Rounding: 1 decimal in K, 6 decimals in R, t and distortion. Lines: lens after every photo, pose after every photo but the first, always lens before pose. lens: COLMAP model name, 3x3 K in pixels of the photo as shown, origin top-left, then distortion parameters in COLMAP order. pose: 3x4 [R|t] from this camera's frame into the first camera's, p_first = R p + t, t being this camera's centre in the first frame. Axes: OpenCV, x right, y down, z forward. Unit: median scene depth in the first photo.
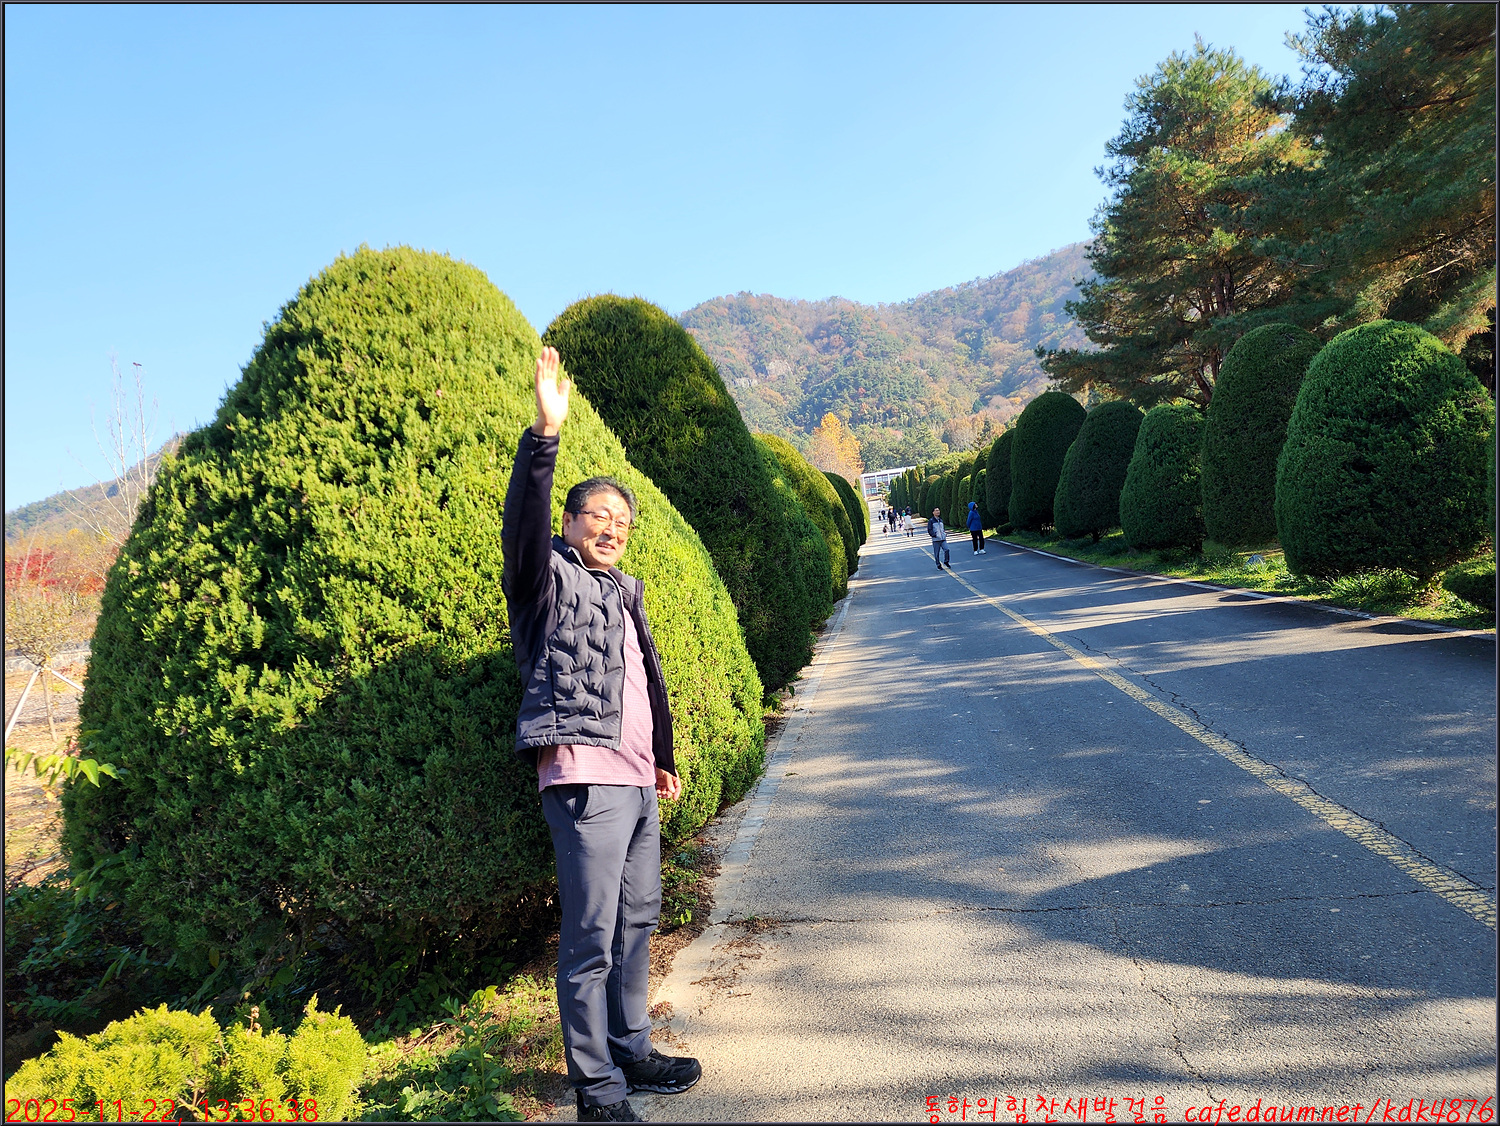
lens RADIAL K [[1007.8, 0, 791.6], [0, 1007.8, 567.9], [0, 0, 1]] dist [0.062186, -0.066620]
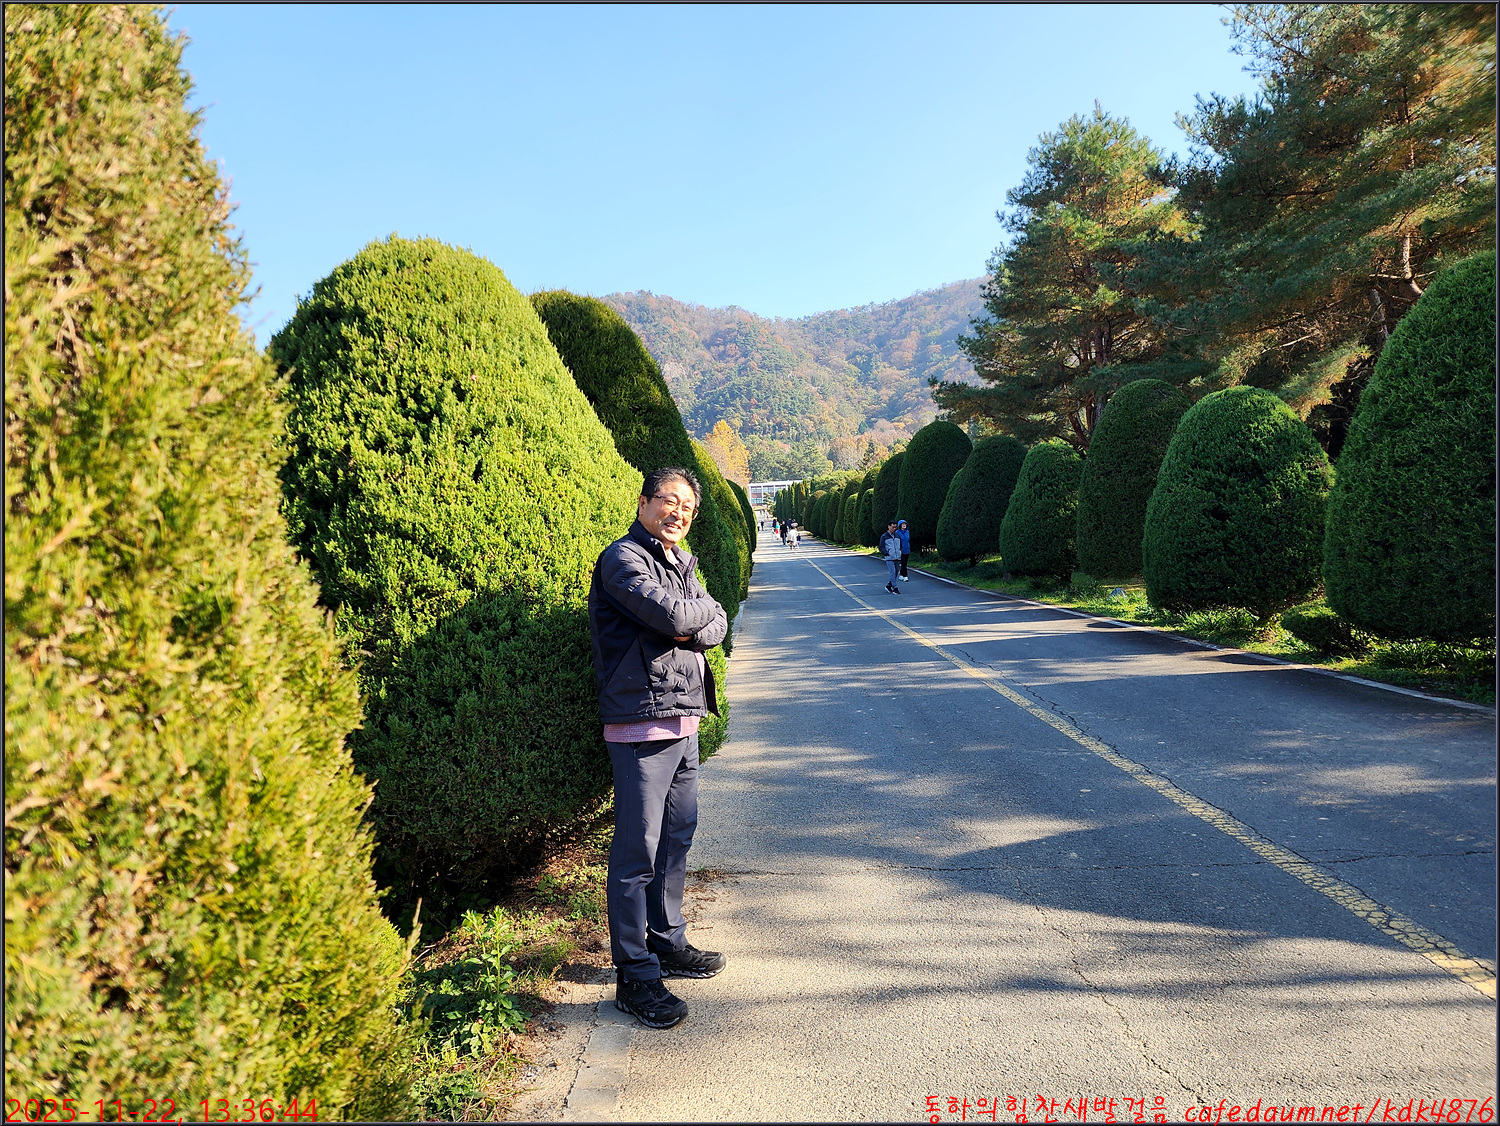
lens RADIAL K [[1007.8, 0, 791.6], [0, 1007.8, 567.9], [0, 0, 1]] dist [0.062186, -0.066620]
pose [[0.989298, 0.074169, 0.125649, -0.071140], [-0.073119, 0.997239, -0.012953, 0.013820], [-0.126263, 0.003627, 0.991990, -0.082242]]
